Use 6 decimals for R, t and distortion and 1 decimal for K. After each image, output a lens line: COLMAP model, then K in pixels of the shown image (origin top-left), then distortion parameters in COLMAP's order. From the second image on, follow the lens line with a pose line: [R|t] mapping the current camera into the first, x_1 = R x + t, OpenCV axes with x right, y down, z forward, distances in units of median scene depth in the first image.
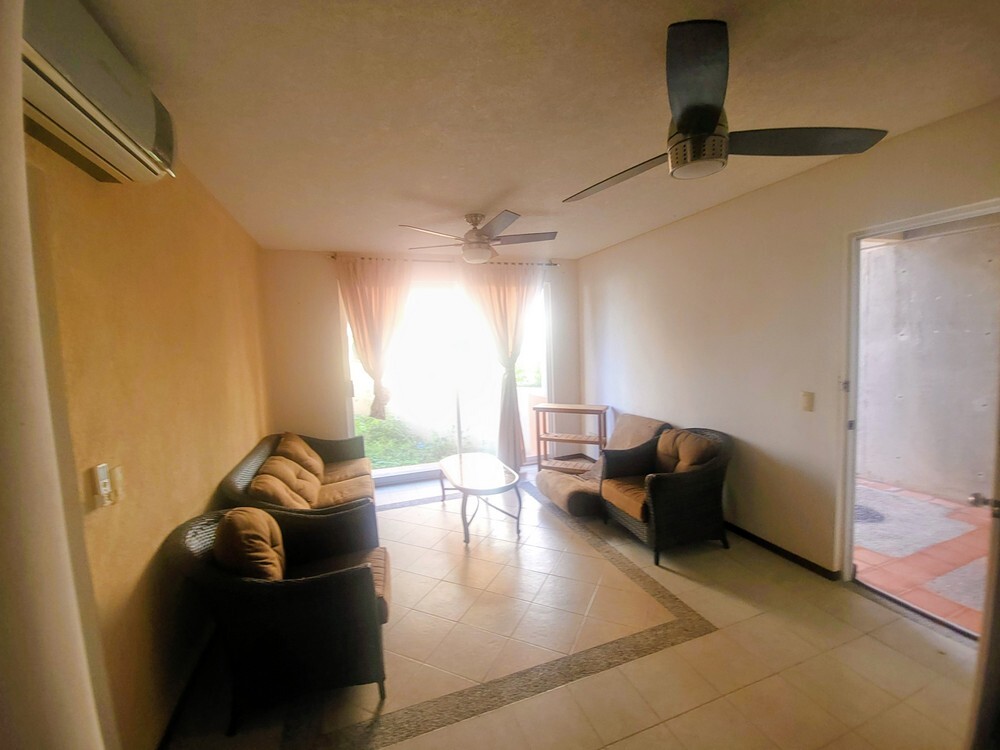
lens RADIAL K [[415.3, 0, 500.0], [0, 415.3, 375.0], [0, 0, 1]] dist [0.000318, -0.015955]
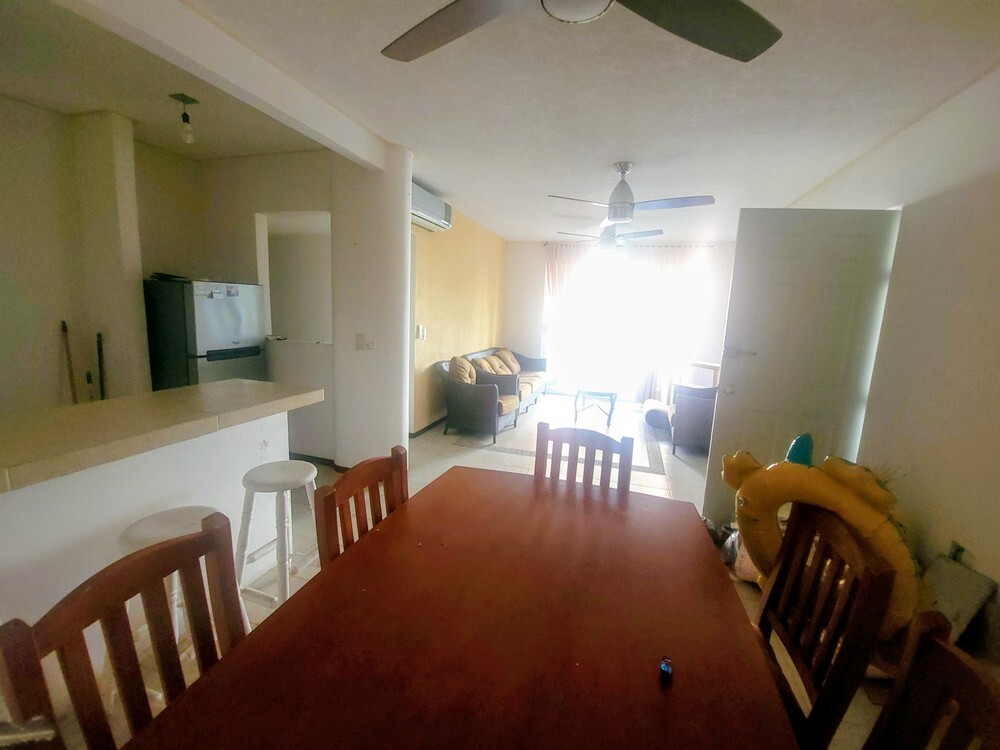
lens RADIAL K [[419.3, 0, 500.0], [0, 419.3, 375.0], [0, 0, 1]] dist [0.001370, -0.011149]
pose [[0.797555, 0.169714, -0.578881, 1.011739], [-0.125251, 0.985285, 0.116297, 0.094485], [0.590100, -0.020248, 0.807076, -0.881639]]
